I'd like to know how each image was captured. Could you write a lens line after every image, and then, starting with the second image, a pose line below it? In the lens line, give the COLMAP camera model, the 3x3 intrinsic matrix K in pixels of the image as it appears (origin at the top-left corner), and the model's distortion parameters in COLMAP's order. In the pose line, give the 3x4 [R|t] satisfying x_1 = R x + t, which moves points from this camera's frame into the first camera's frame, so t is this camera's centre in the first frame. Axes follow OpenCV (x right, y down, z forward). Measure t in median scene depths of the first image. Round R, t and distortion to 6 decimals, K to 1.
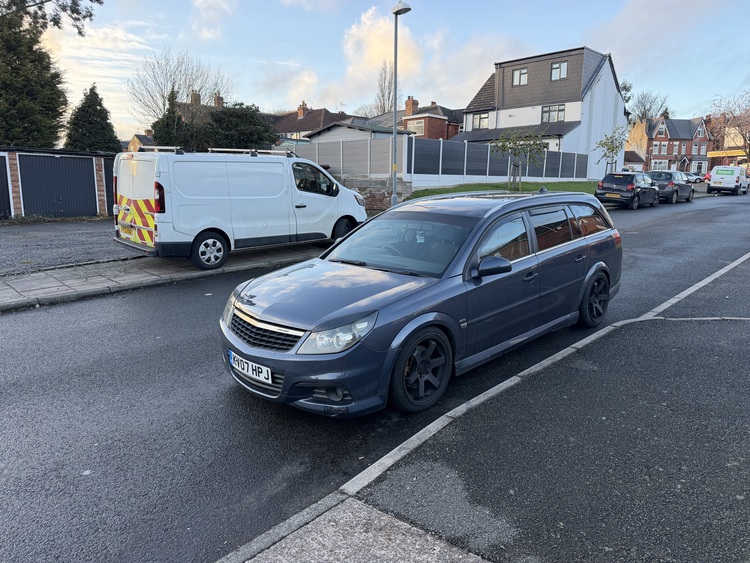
lens RADIAL K [[525.6, 0, 375.0], [0, 525.6, 281.5], [0, 0, 1]] dist [0.021006, -0.034838]
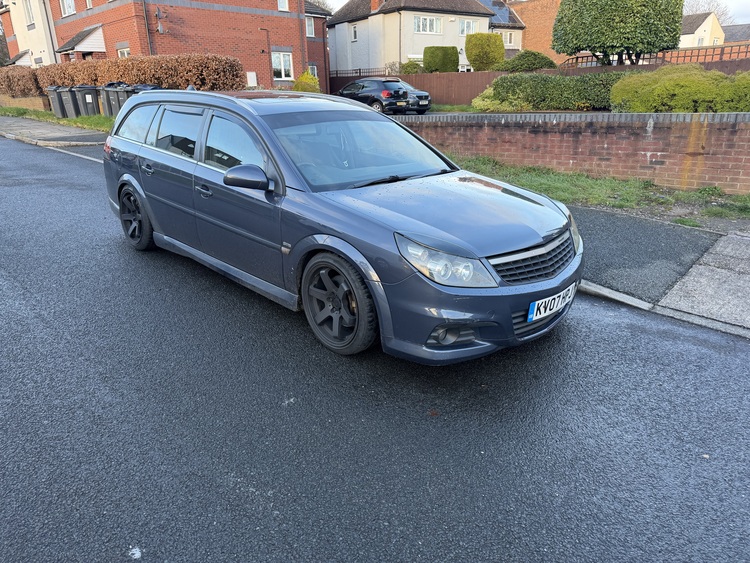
lens RADIAL K [[528.7, 0, 374.1], [0, 528.7, 272.6], [0, 0, 1]] dist [0.024394, -0.037563]
pose [[-0.002422, -0.322871, 0.946440, -0.447242], [0.198931, 0.927371, 0.316875, -0.085316], [-0.980011, 0.189043, 0.061983, 0.547634]]
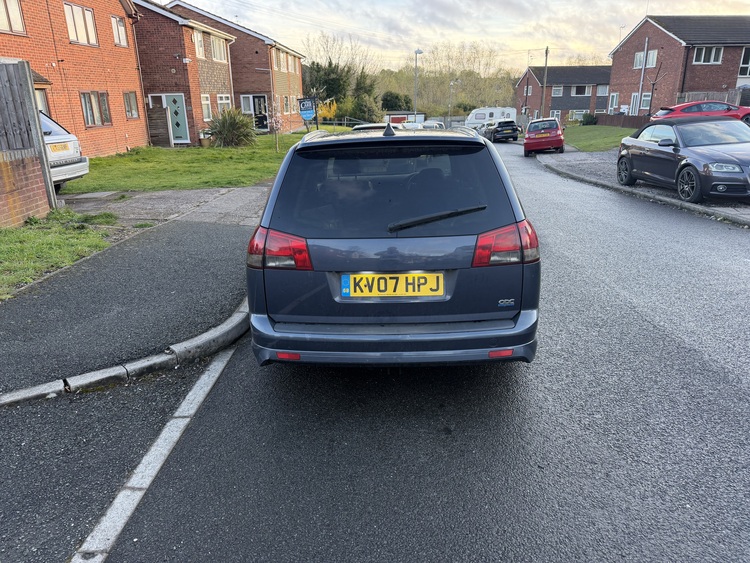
lens RADIAL K [[525.6, 0, 375.0], [0, 525.6, 281.5], [0, 0, 1]] dist [0.021006, -0.034838]
pose [[-0.716471, 0.223459, -0.660859, 0.510830], [-0.116889, 0.895464, 0.429513, -0.190515], [0.687754, 0.384981, -0.615454, 1.023297]]
